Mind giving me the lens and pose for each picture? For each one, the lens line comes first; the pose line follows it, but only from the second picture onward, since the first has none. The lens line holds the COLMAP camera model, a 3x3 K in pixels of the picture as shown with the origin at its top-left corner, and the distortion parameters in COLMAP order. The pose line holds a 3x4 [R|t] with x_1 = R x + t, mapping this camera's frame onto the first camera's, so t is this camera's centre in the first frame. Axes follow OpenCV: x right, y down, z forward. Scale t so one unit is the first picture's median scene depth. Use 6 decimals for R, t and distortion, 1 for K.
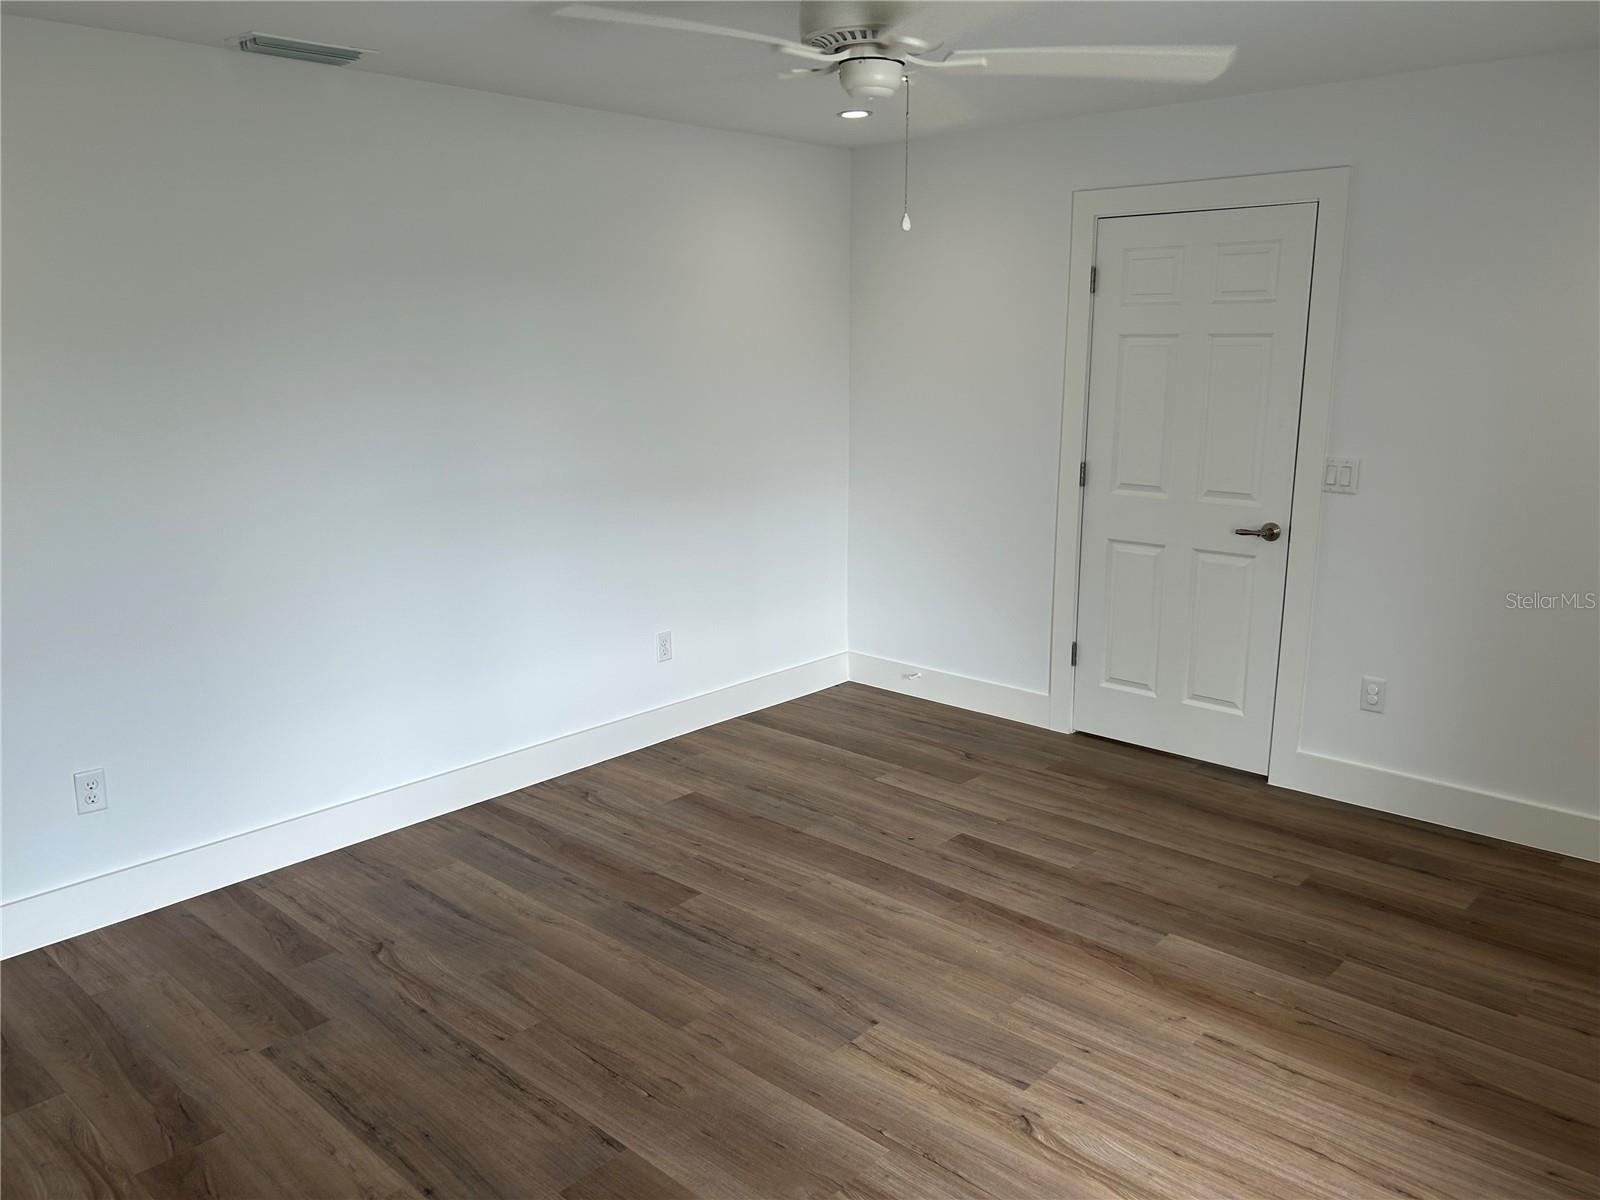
lens RADIAL K [[1203.0, 0, 792.6], [0, 1203.0, 605.9], [0, 0, 1]] dist [0.052583, -0.046321]
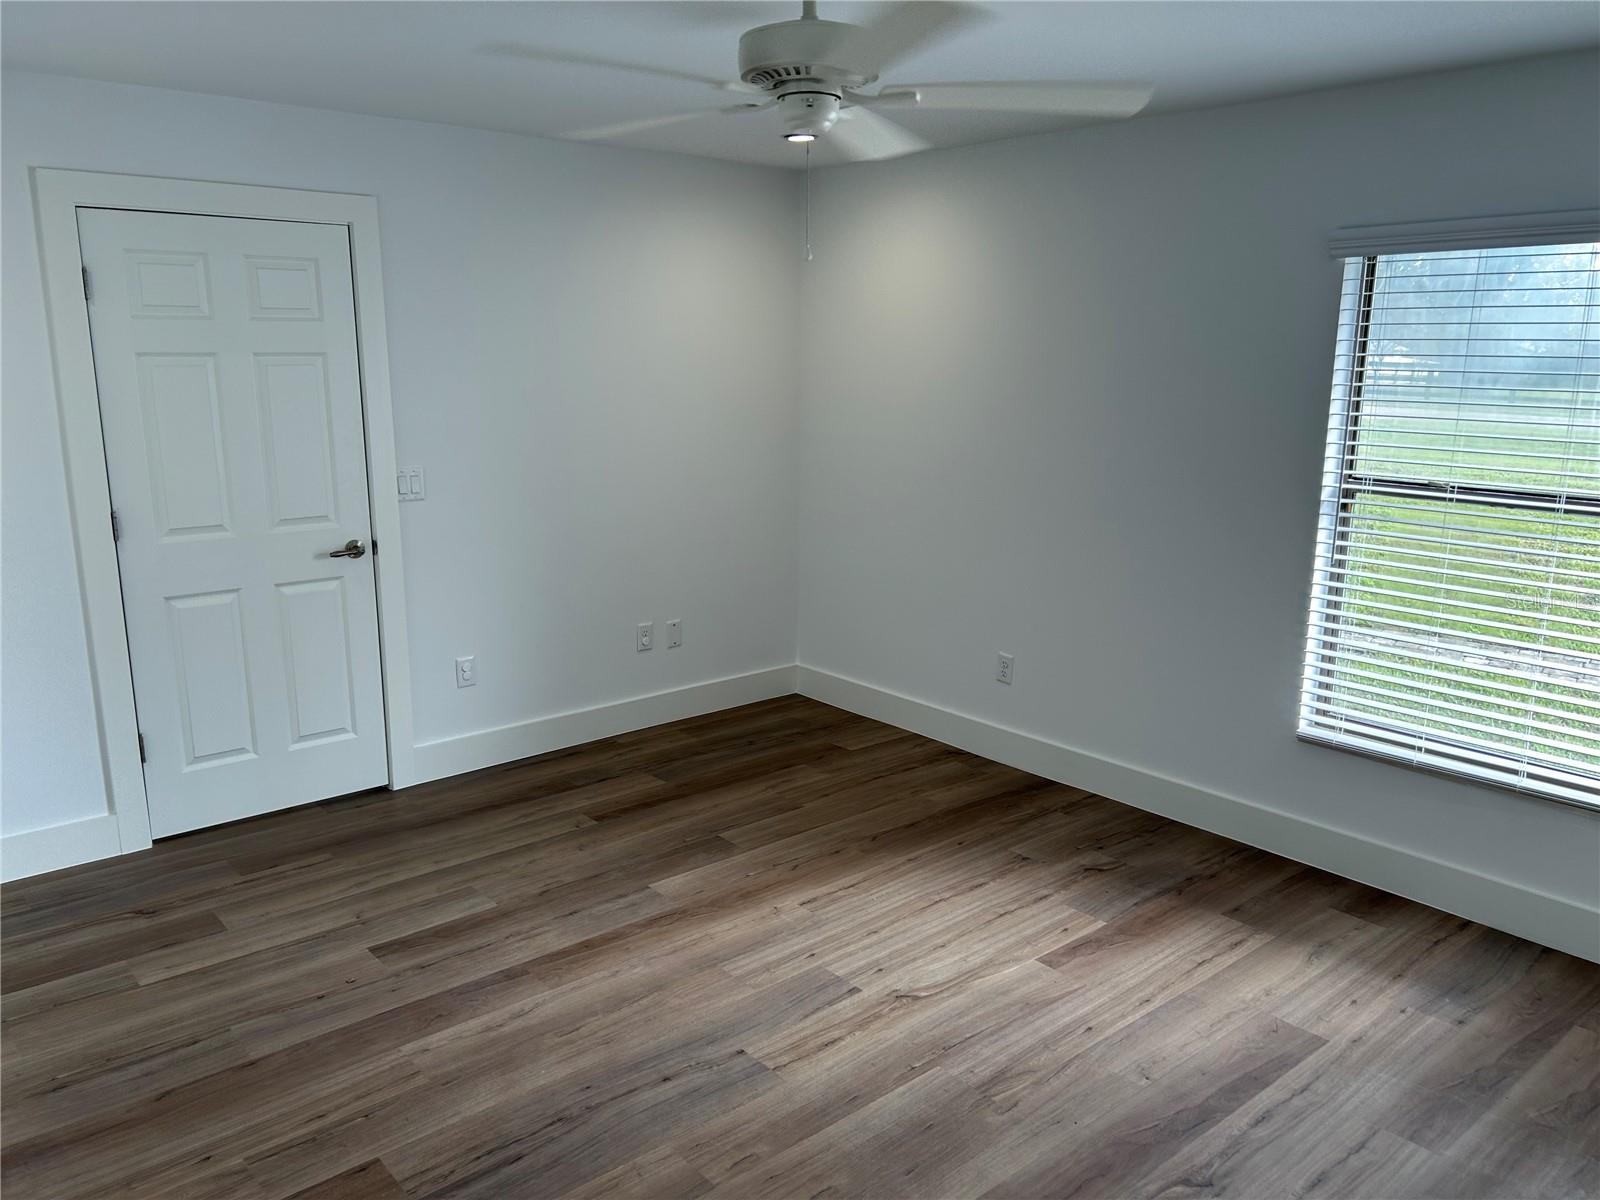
lens RADIAL K [[1203.0, 0, 793.7], [0, 1203.0, 603.0], [0, 0, 1]] dist [0.052583, -0.046321]
pose [[0.126380, -0.205477, 0.970468, -0.649296], [0.218825, 0.959986, 0.174761, -0.135914], [-0.967545, 0.190277, 0.166286, 0.583078]]
